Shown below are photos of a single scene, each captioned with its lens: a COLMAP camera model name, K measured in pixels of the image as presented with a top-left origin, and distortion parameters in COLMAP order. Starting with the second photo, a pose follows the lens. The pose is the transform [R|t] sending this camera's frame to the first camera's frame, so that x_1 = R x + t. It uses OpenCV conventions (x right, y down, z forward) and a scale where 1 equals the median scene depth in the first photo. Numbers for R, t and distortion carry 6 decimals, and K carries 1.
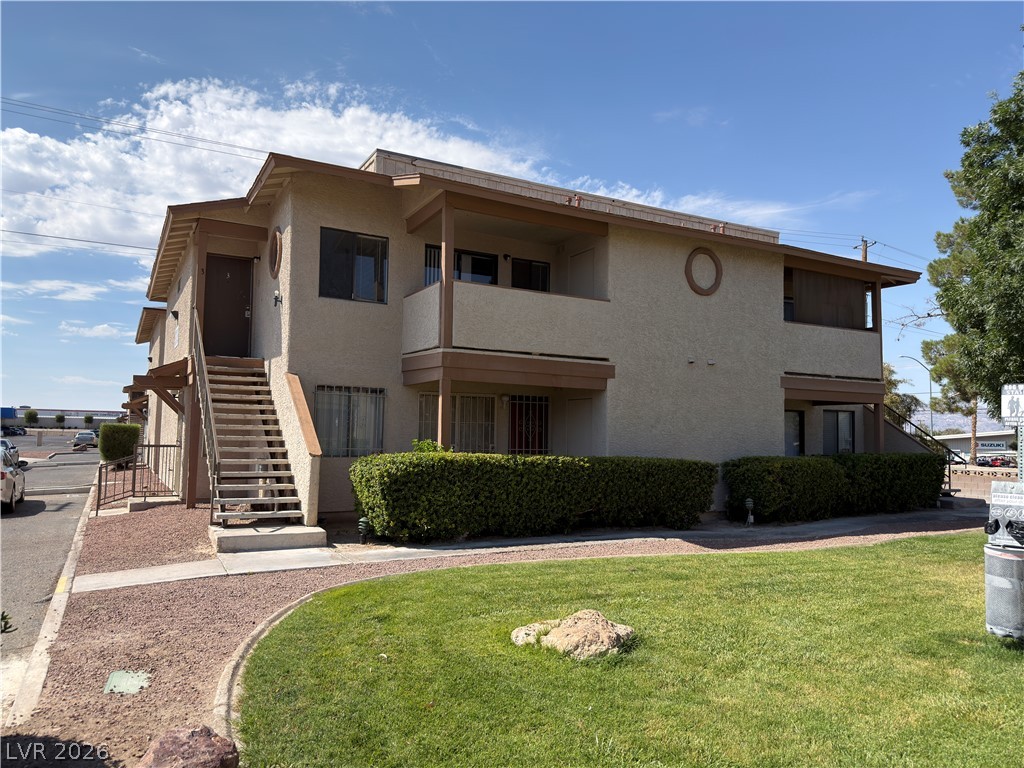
lens RADIAL K [[731.7, 0, 520.1], [0, 731.7, 389.8], [0, 0, 1]] dist [0.064313, -0.050869]
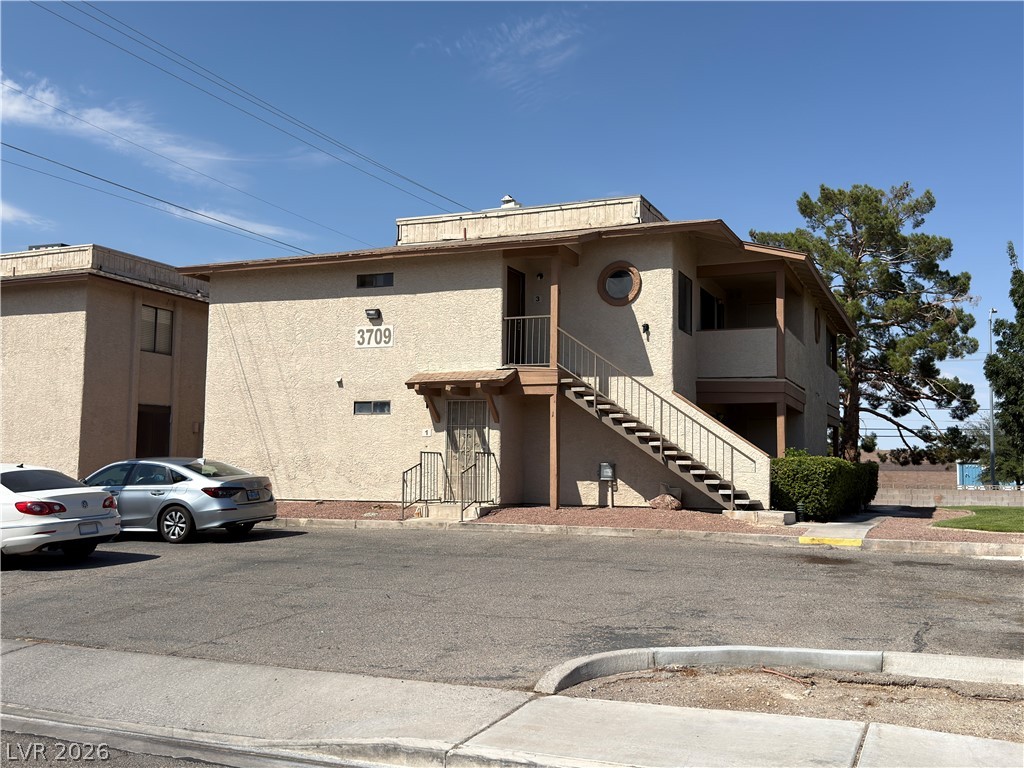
lens RADIAL K [[1054.2, 0, 512.2], [0, 1054.2, 386.0], [0, 0, 1]] dist [0.100852, 0.000000]
pose [[0.793791, 0.047073, 0.606366, -1.522082], [-0.038219, 0.998891, -0.027514, 0.024684], [-0.606988, -0.001334, 0.794710, -0.208374]]
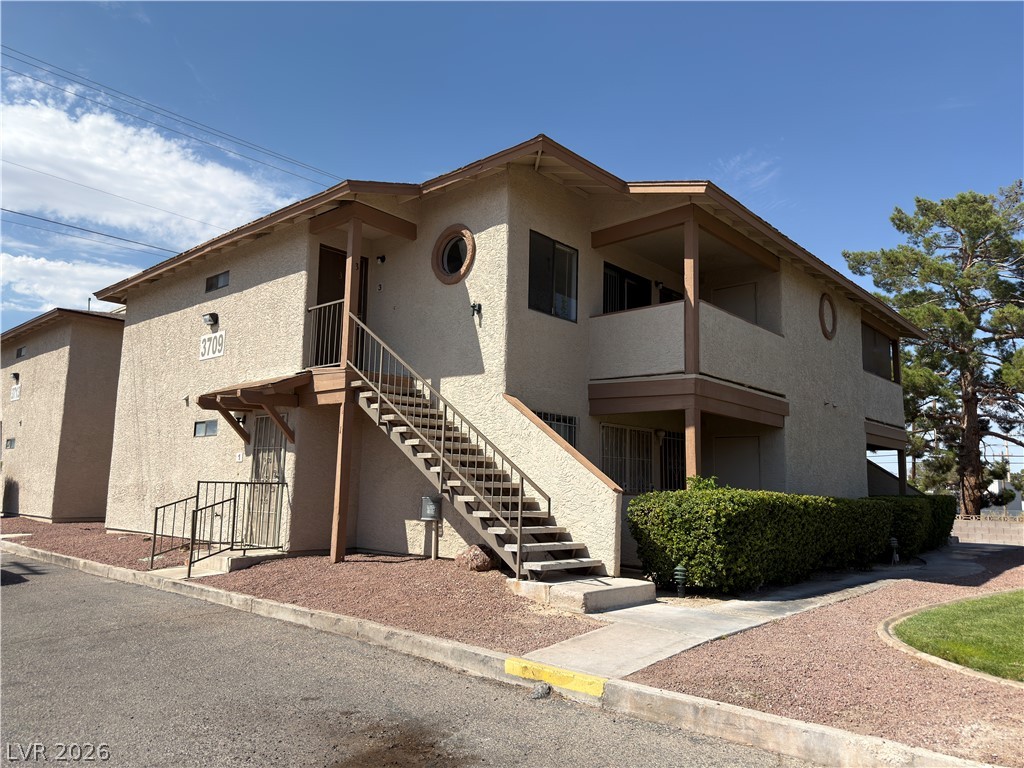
lens RADIAL K [[731.7, 0, 504.3], [0, 731.7, 382.1], [0, 0, 1]] dist [0.064313, -0.050869]
pose [[0.946434, 0.050532, 0.318917, -0.564656], [-0.026078, 0.996414, -0.080490, 0.029286], [-0.321841, 0.067861, 0.944359, 0.202372]]
